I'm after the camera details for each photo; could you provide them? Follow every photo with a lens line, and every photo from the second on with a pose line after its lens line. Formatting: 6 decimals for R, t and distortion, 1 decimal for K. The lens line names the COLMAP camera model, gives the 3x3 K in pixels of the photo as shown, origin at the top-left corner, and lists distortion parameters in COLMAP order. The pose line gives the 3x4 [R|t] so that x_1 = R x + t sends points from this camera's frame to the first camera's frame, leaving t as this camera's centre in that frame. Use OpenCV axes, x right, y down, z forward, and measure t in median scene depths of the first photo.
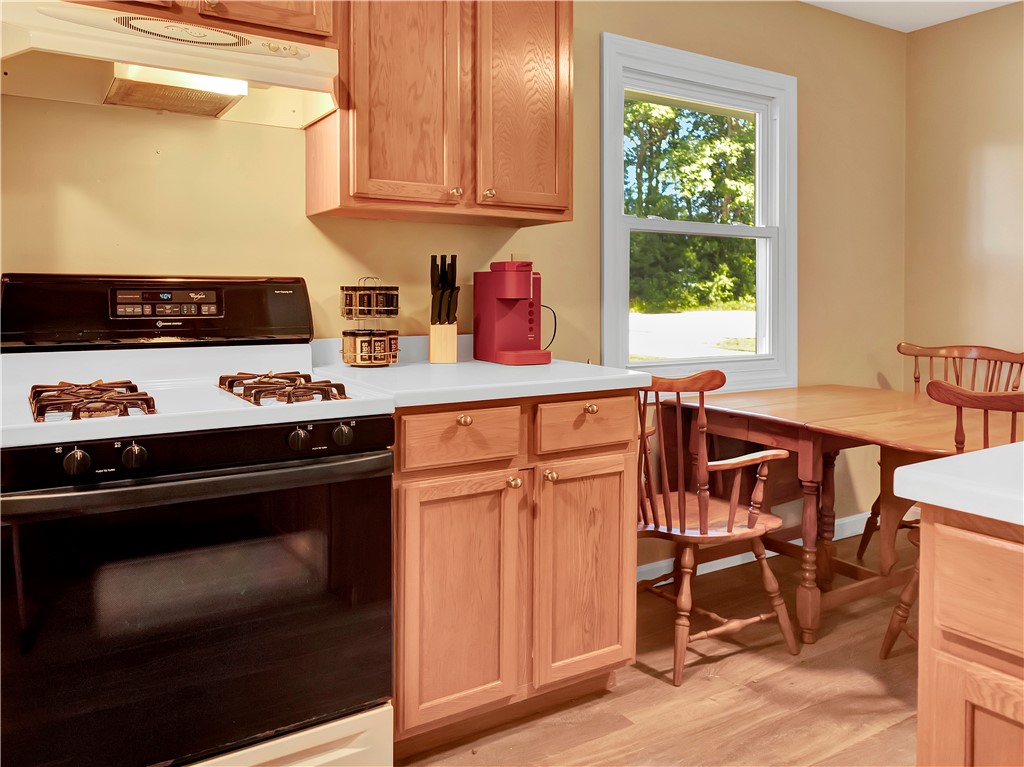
lens RADIAL K [[804.9, 0, 513.0], [0, 804.9, 302.0], [0, 0, 1]] dist [-0.000702, 0.000447]
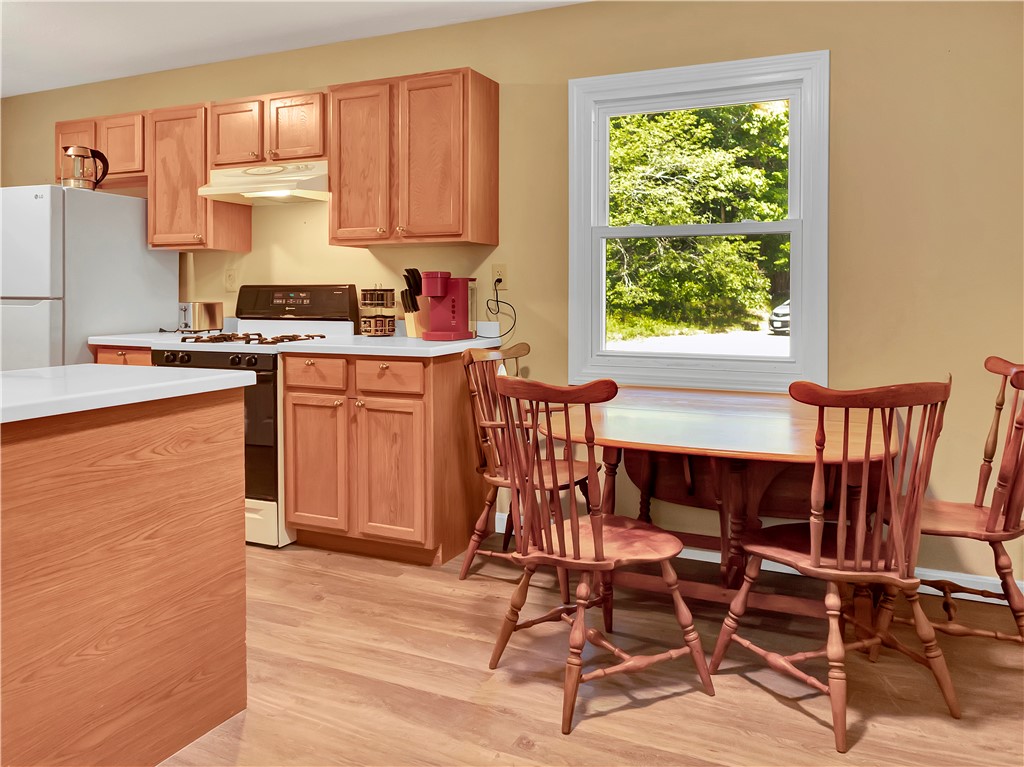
lens RADIAL K [[804.9, 0, 513.0], [0, 804.9, 302.0], [0, 0, 1]] dist [-0.000702, 0.000447]
pose [[0.532890, 0.005653, -0.846165, 1.524038], [-0.007903, 0.999967, 0.001704, 0.002915], [0.846147, 0.005779, 0.532918, 0.372692]]
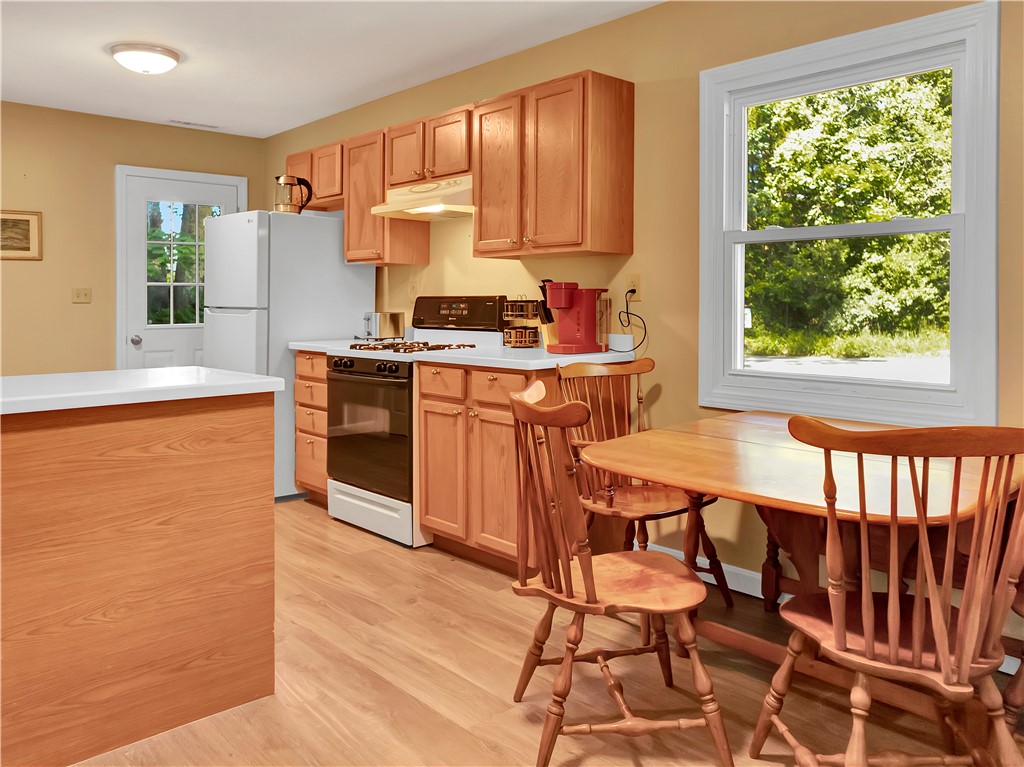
lens RADIAL K [[804.9, 0, 513.0], [0, 804.9, 302.0], [0, 0, 1]] dist [-0.000702, 0.000447]
pose [[0.167664, -0.004412, -0.985834, 1.613802], [-0.012062, 0.999906, -0.006526, -0.004831], [0.985770, 0.012985, 0.167595, 0.763882]]
